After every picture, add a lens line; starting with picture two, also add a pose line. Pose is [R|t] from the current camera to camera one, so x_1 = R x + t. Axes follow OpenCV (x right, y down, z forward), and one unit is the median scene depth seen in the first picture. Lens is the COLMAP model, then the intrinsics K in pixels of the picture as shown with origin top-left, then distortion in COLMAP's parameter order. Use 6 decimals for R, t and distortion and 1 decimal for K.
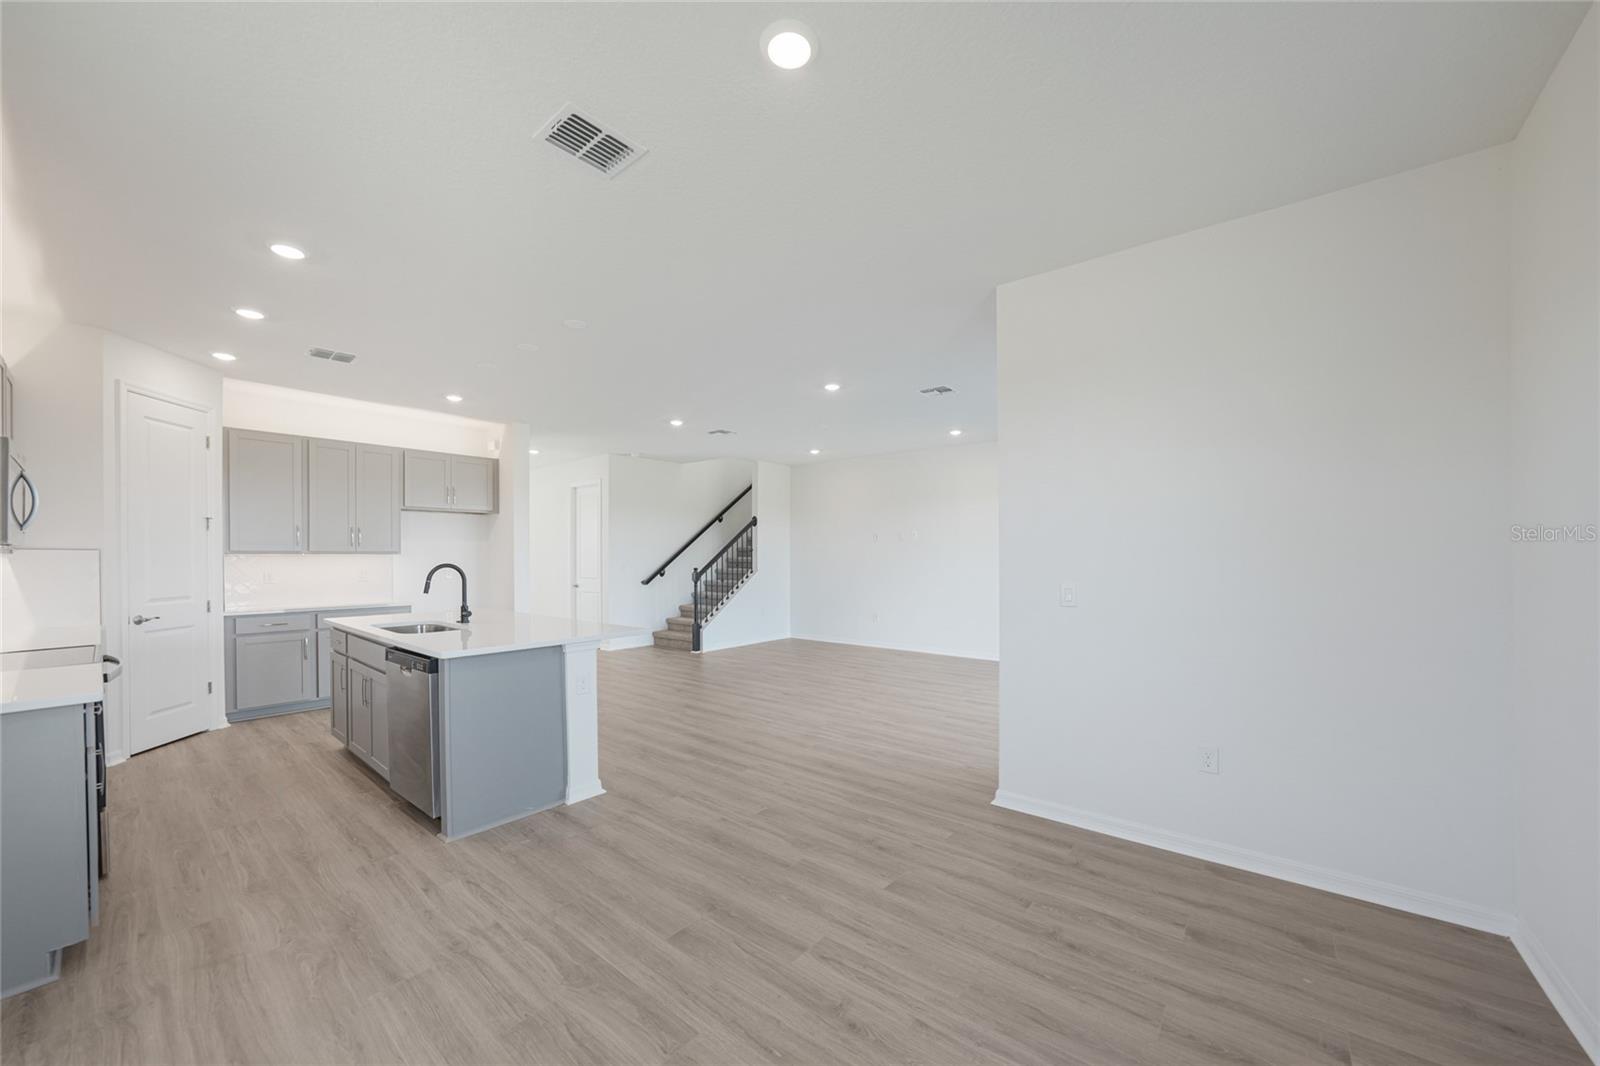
lens RADIAL K [[576.4, 0, 799.5], [0, 576.4, 551.5], [0, 0, 1]] dist [-0.018647, 0.000054]
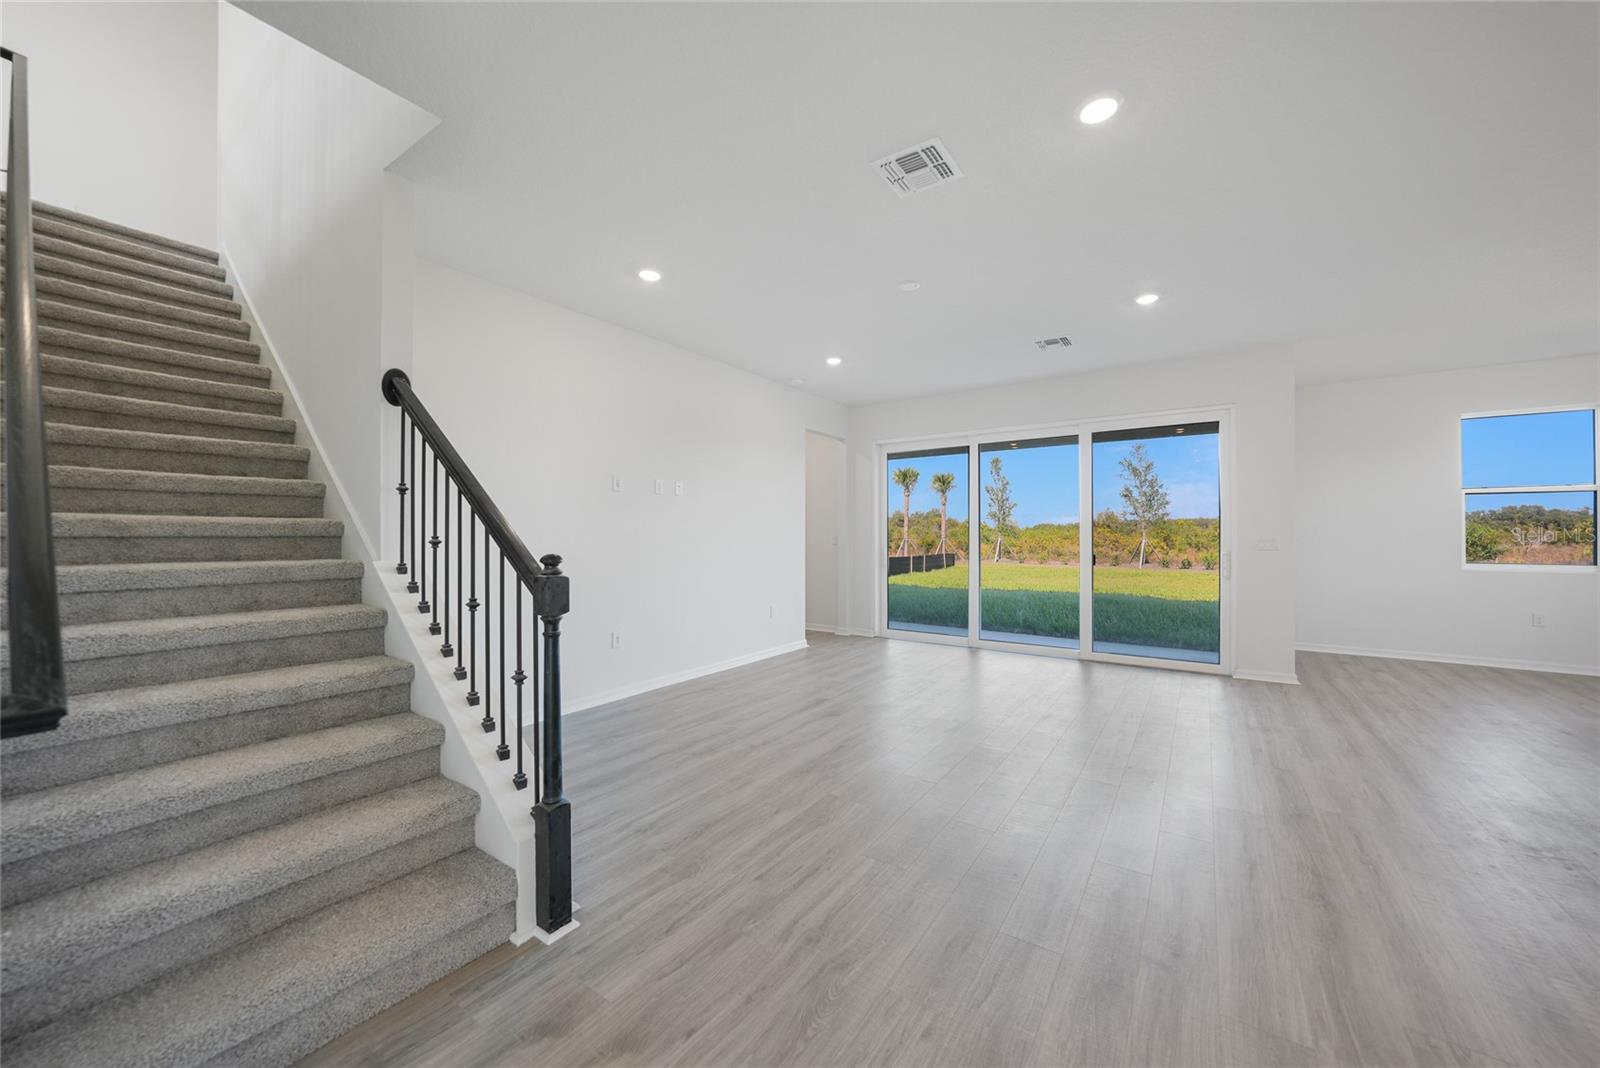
lens RADIAL K [[581.5, 0, 793.3], [0, 581.5, 534.7], [0, 0, 1]] dist [-0.018673, 0.000107]
pose [[-0.068028, -0.000631, 0.997683, -0.758032], [-0.006390, 0.999980, 0.000197, 0.035499], [-0.997663, -0.006361, -0.068031, 1.708031]]
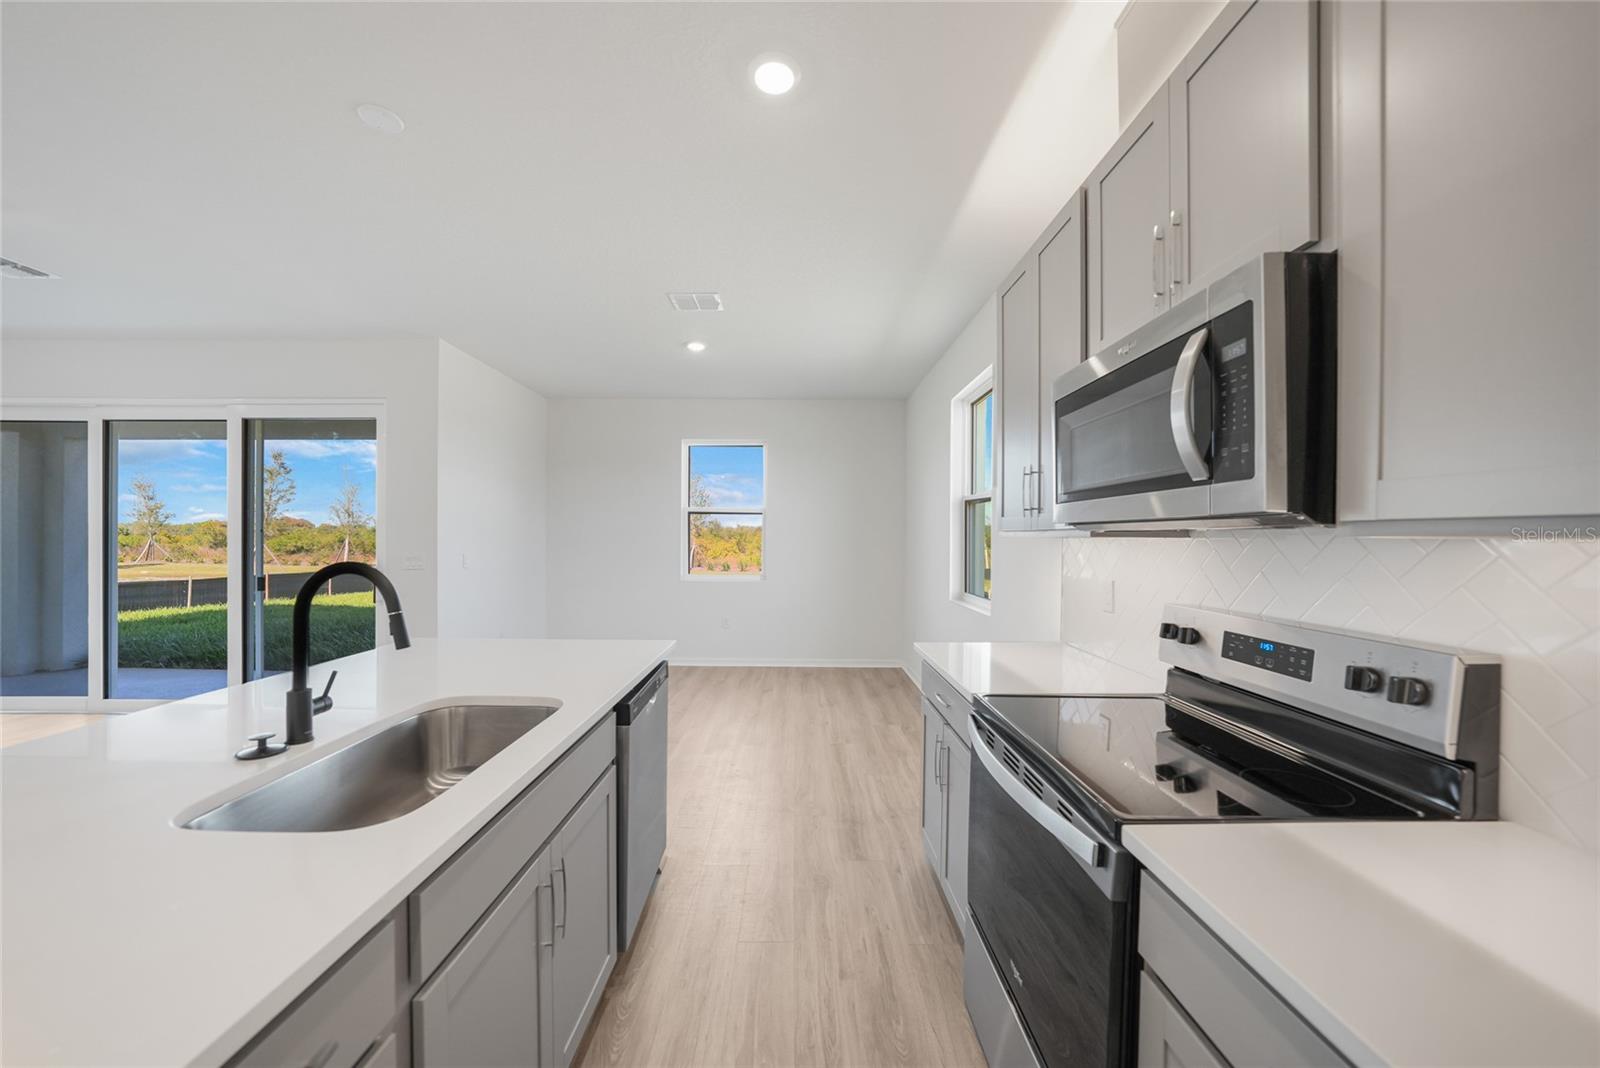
lens RADIAL K [[574.3, 0, 794.9], [0, 574.3, 539.0], [0, 0, 1]] dist [-0.027168, -0.000010]
pose [[-0.639508, -0.006559, 0.768756, -0.865806], [-0.011028, 0.999939, -0.000642, 0.003317], [-0.768705, -0.008888, -0.639541, 0.845863]]
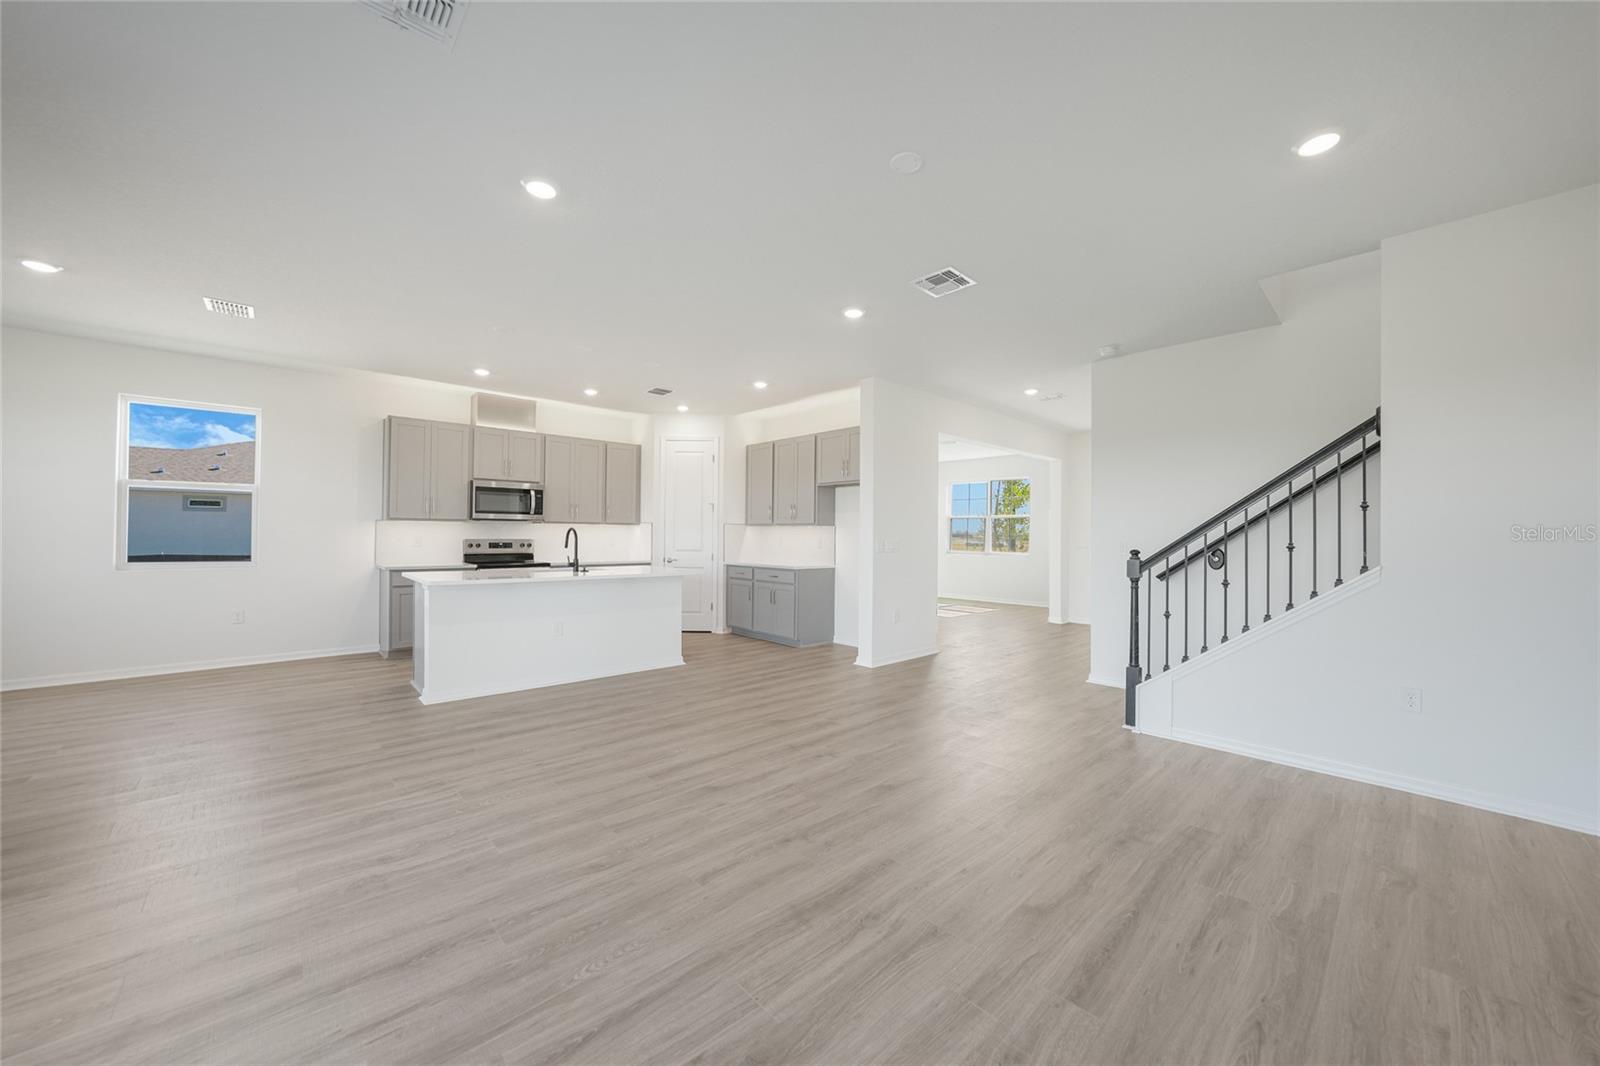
lens RADIAL K [[581.0, 0, 806.5], [0, 581.0, 528.7], [0, 0, 1]] dist [-0.016185, 0.000041]
pose [[-0.127517, -0.010651, -0.991779, 0.607024], [-0.002054, 0.999943, -0.010474, 0.029957], [0.991834, 0.000702, -0.127532, 1.466710]]
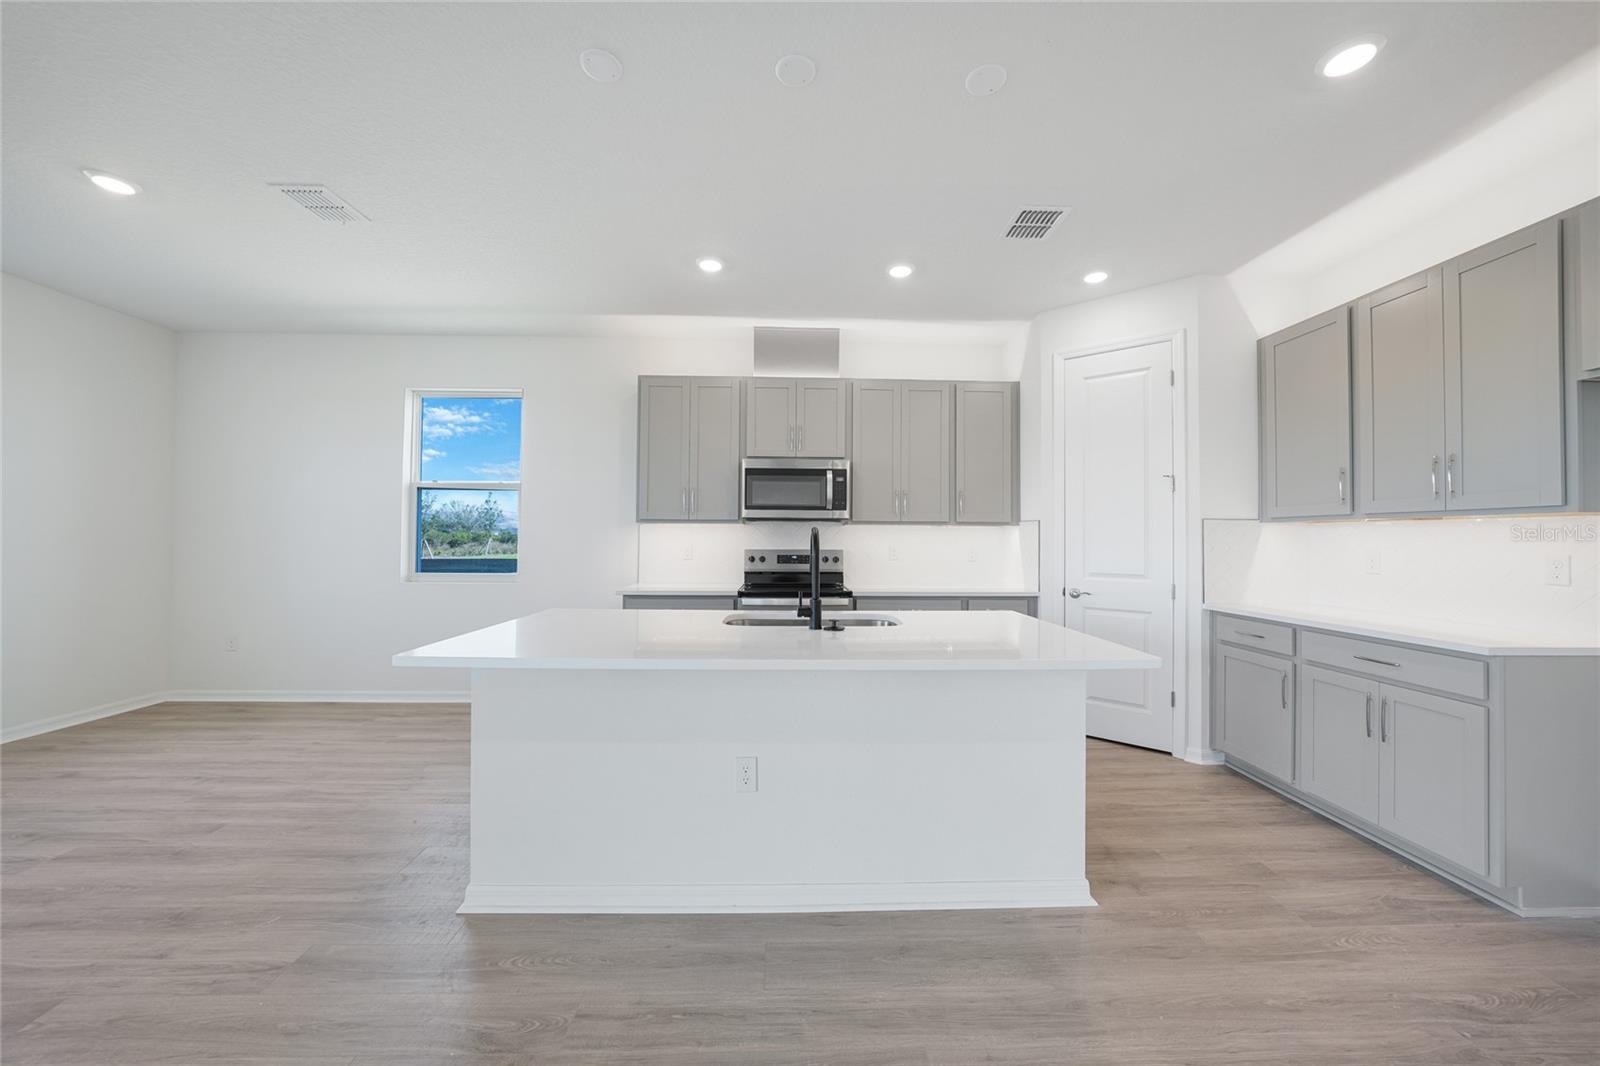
lens RADIAL K [[577.1, 0, 803.1], [0, 577.1, 531.2], [0, 0, 1]] dist [-0.027643, 0.006498]
pose [[-0.749041, -0.013217, -0.662392, -0.155971], [-0.001528, 0.999833, -0.018223, 0.029524], [0.662522, -0.012637, -0.748936, 1.225458]]
